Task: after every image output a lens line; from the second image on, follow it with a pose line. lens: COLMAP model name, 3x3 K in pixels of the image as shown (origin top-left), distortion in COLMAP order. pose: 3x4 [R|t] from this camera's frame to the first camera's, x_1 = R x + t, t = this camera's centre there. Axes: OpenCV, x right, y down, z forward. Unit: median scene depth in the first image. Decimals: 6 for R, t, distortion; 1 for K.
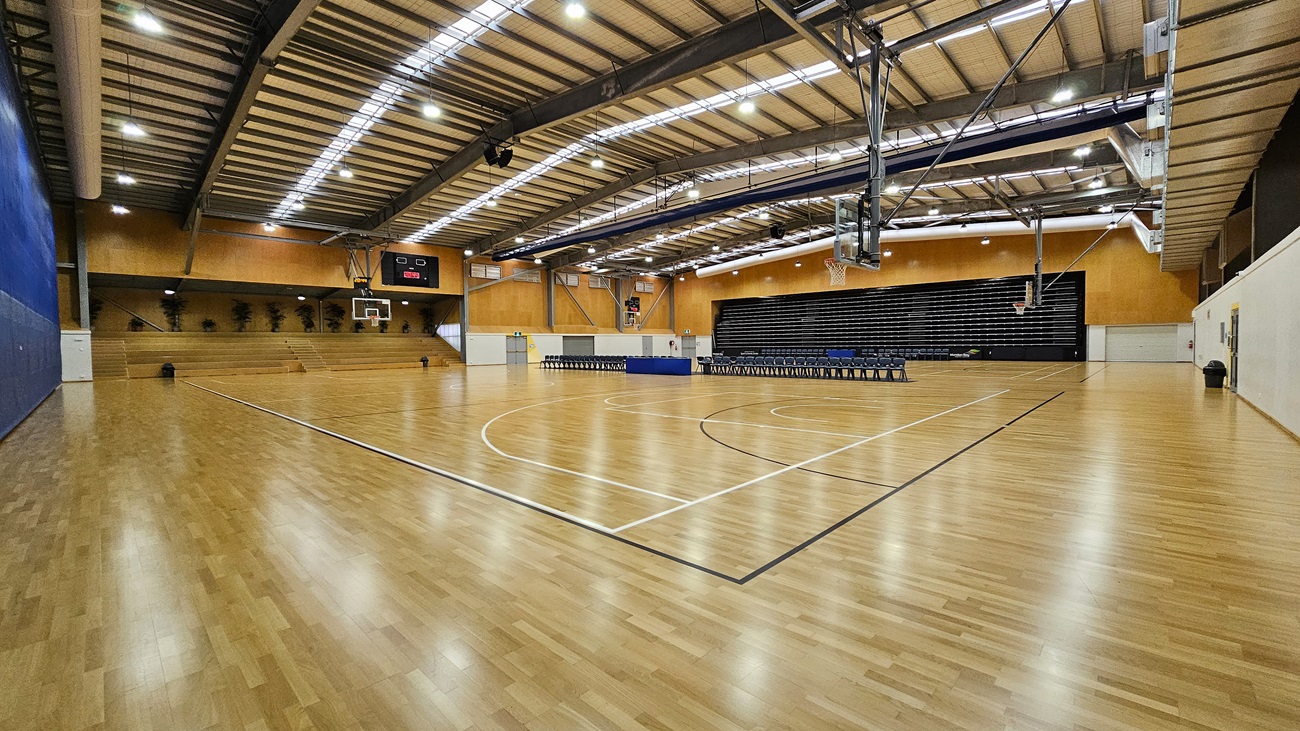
lens RADIAL K [[533.0, 0, 646.2], [0, 533.0, 363.0], [0, 0, 1]] dist [-0.001766, 0.000270]
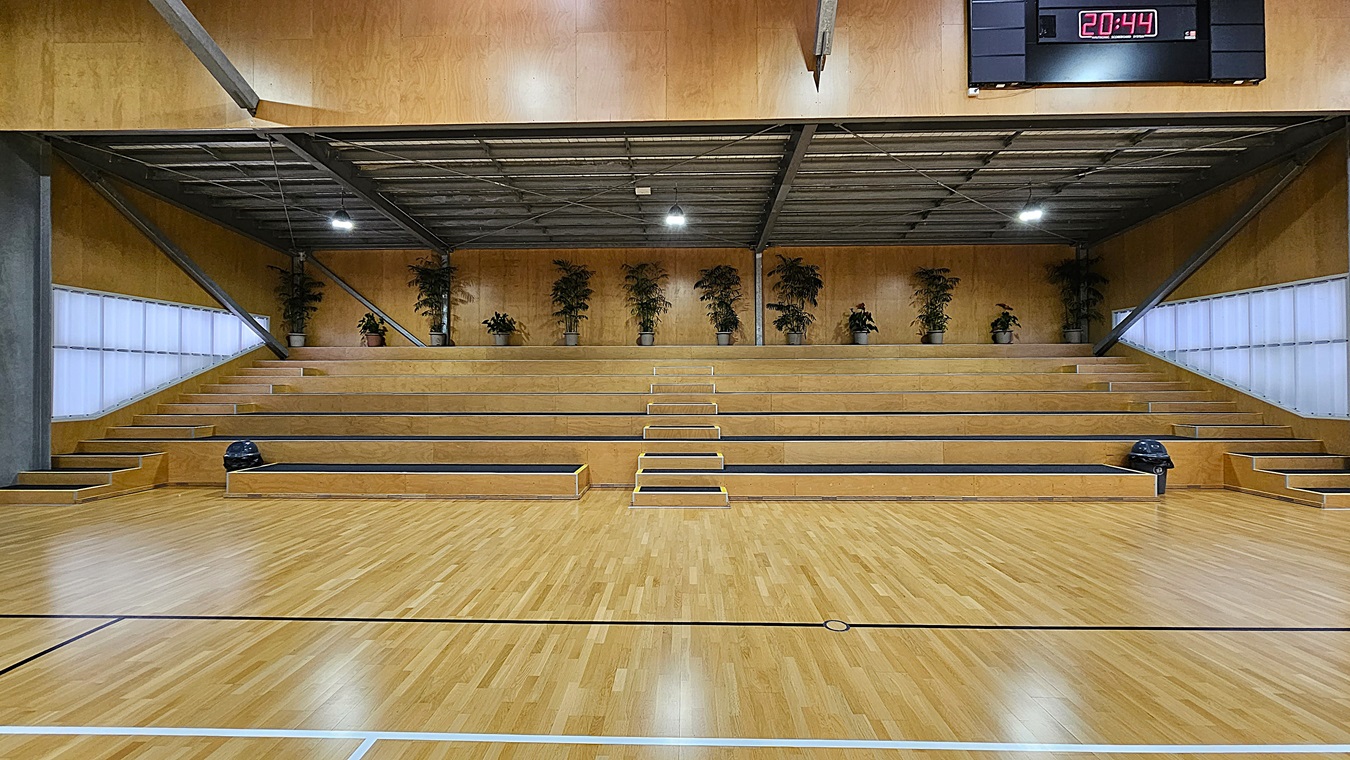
lens RADIAL K [[553.5, 0, 671.1], [0, 553.5, 377.5], [0, 0, 1]] dist [-0.001766, 0.000270]
pose [[0.674611, 0.003968, -0.738163, -0.507993], [-0.031065, 0.999252, -0.023019, -0.034728], [0.737519, 0.038460, 0.674230, 0.951554]]
